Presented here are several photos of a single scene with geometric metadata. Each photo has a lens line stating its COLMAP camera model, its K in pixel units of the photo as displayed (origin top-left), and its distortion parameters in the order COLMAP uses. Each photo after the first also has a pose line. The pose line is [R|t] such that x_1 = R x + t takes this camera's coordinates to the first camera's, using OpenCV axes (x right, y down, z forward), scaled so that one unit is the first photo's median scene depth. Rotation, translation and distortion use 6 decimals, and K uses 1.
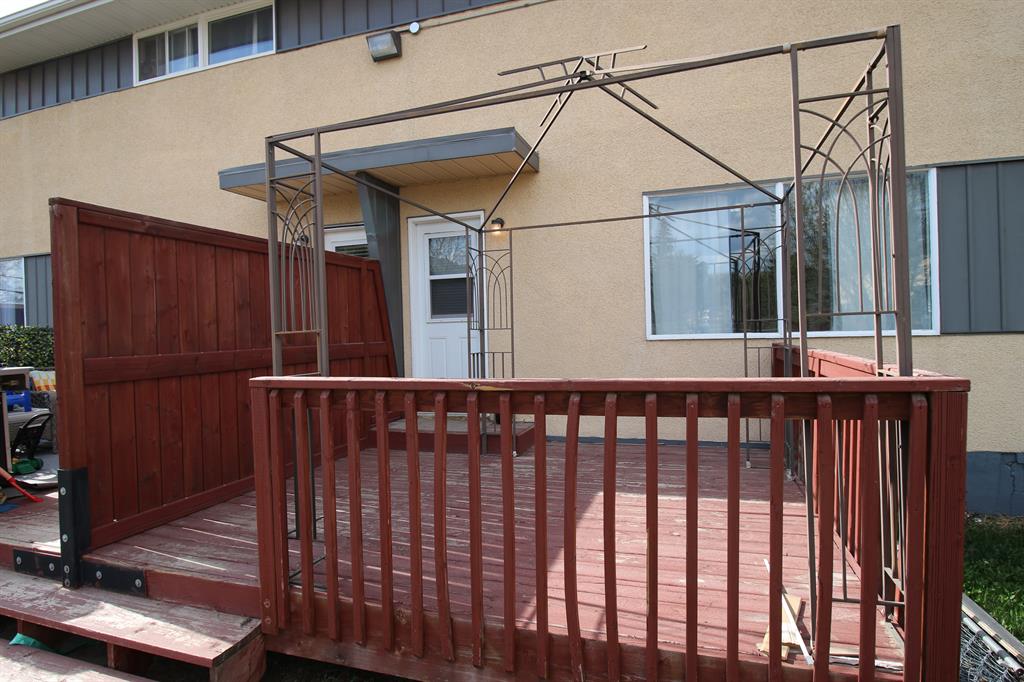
lens RADIAL K [[490.0, 0, 512.8], [0, 490.0, 335.8], [0, 0, 1]] dist [-0.013216, -0.000492]
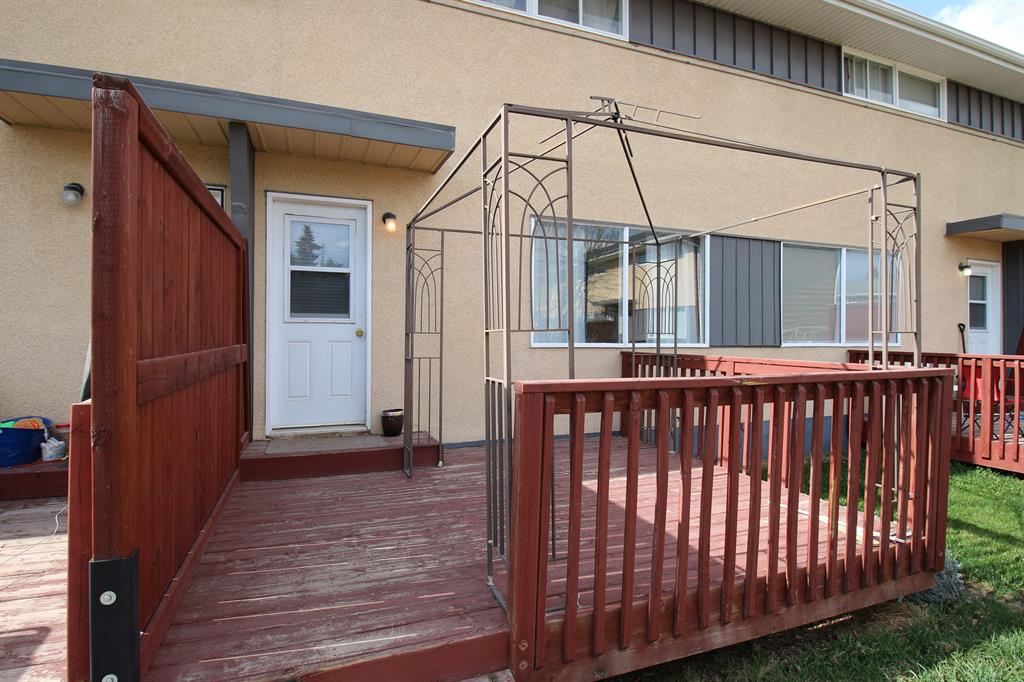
lens RADIAL K [[496.6, 0, 509.0], [0, 496.6, 335.1], [0, 0, 1]] dist [0.002285, -0.012629]
pose [[0.802343, 0.031938, 0.596008, -0.534083], [-0.020158, 0.999448, -0.026419, 0.013714], [-0.596523, 0.009183, 0.802543, 0.154306]]
